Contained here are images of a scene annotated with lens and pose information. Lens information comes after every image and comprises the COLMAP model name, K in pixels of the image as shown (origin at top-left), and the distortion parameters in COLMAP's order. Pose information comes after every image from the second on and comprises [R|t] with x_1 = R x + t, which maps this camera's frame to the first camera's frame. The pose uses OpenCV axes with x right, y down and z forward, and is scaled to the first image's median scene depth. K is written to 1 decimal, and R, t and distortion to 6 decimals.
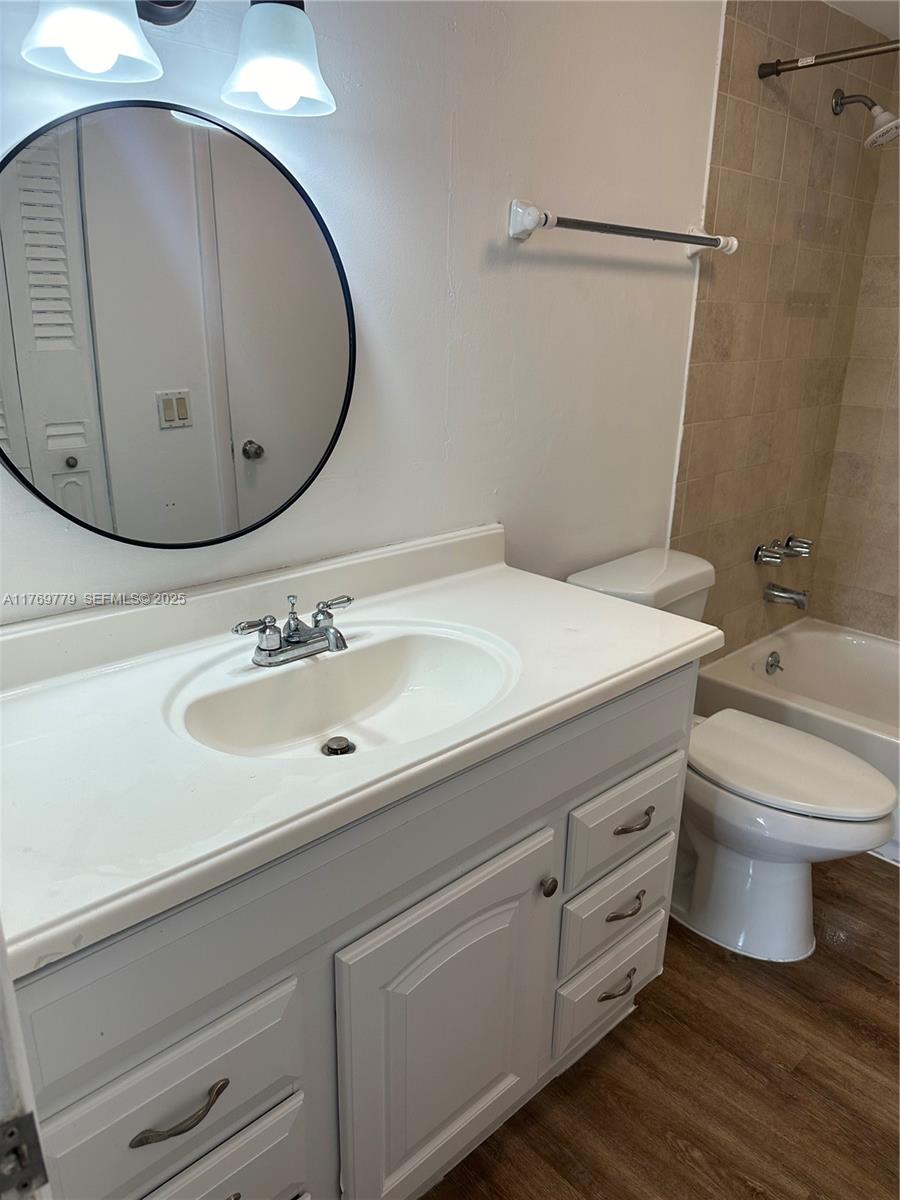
lens RADIAL K [[842.7, 0, 450.9], [0, 842.7, 609.0], [0, 0, 1]] dist [0.033069, -0.046252]
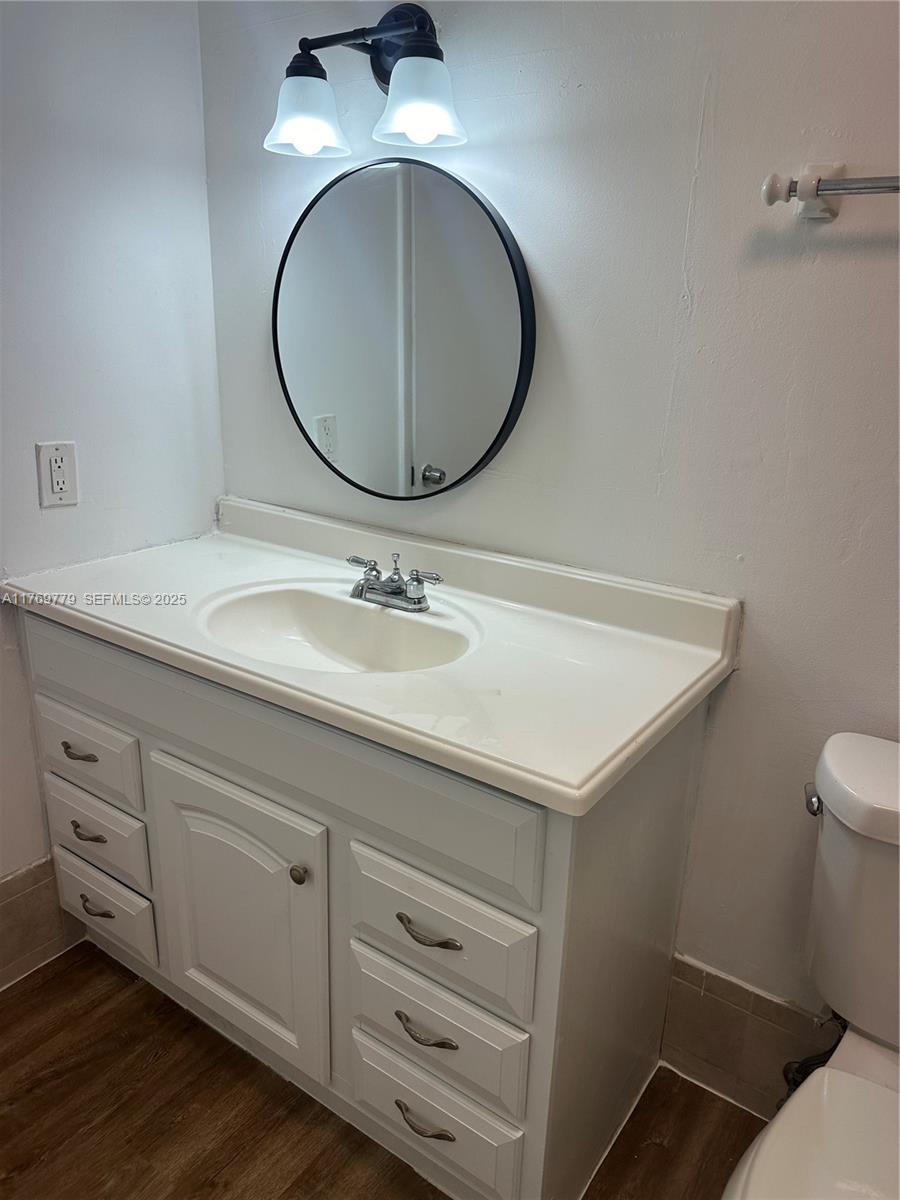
lens RADIAL K [[842.7, 0, 461.0], [0, 842.7, 599.5], [0, 0, 1]] dist [0.033069, -0.046252]
pose [[0.207925, 0.298498, -0.931486, 0.745370], [-0.345398, 0.913357, 0.215589, -0.191039], [0.915132, 0.276907, 0.293011, 0.590243]]
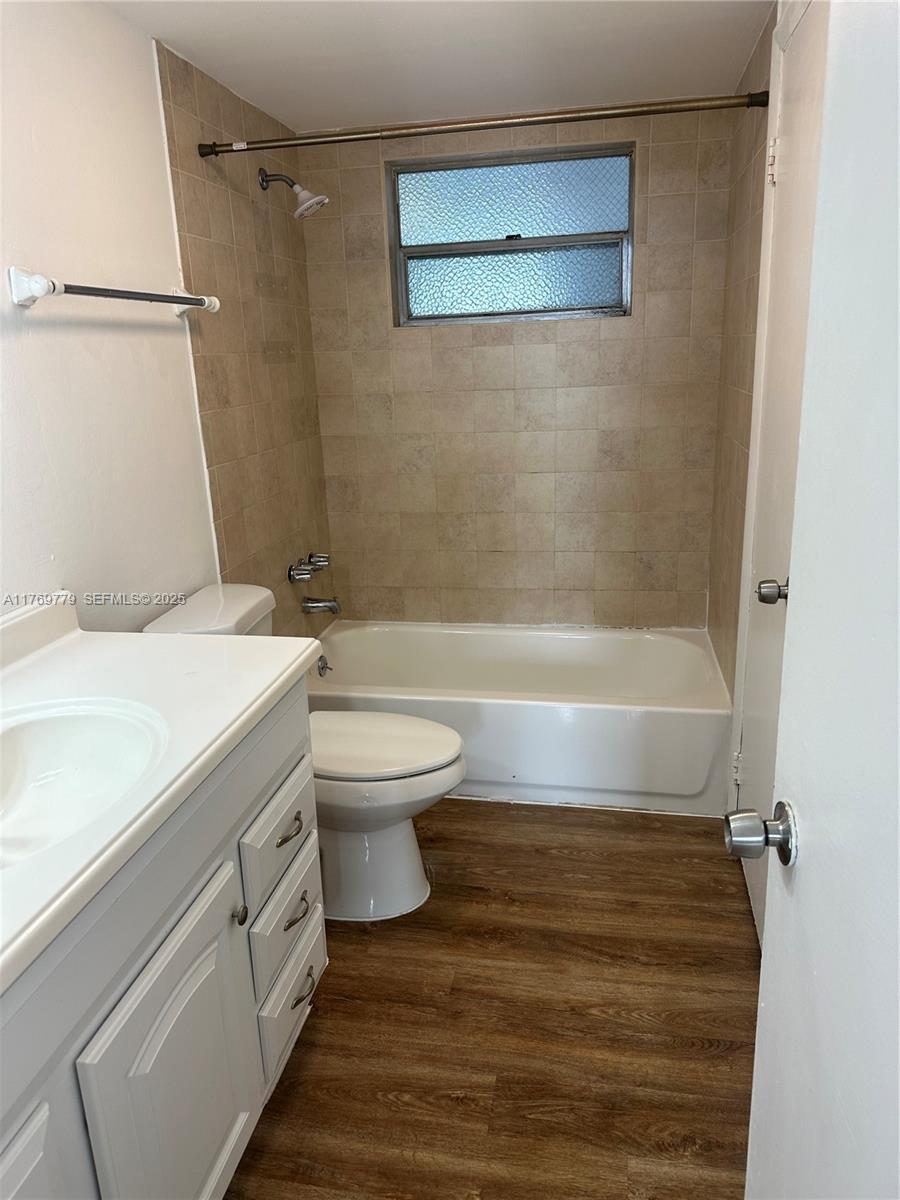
lens RADIAL K [[842.7, 0, 447.7], [0, 842.7, 595.2], [0, 0, 1]] dist [0.033069, -0.046252]
pose [[0.808598, -0.206129, 0.551071, -0.128441], [0.237762, 0.971217, 0.014412, -0.007171], [-0.538180, 0.119370, 0.834334, -0.043405]]
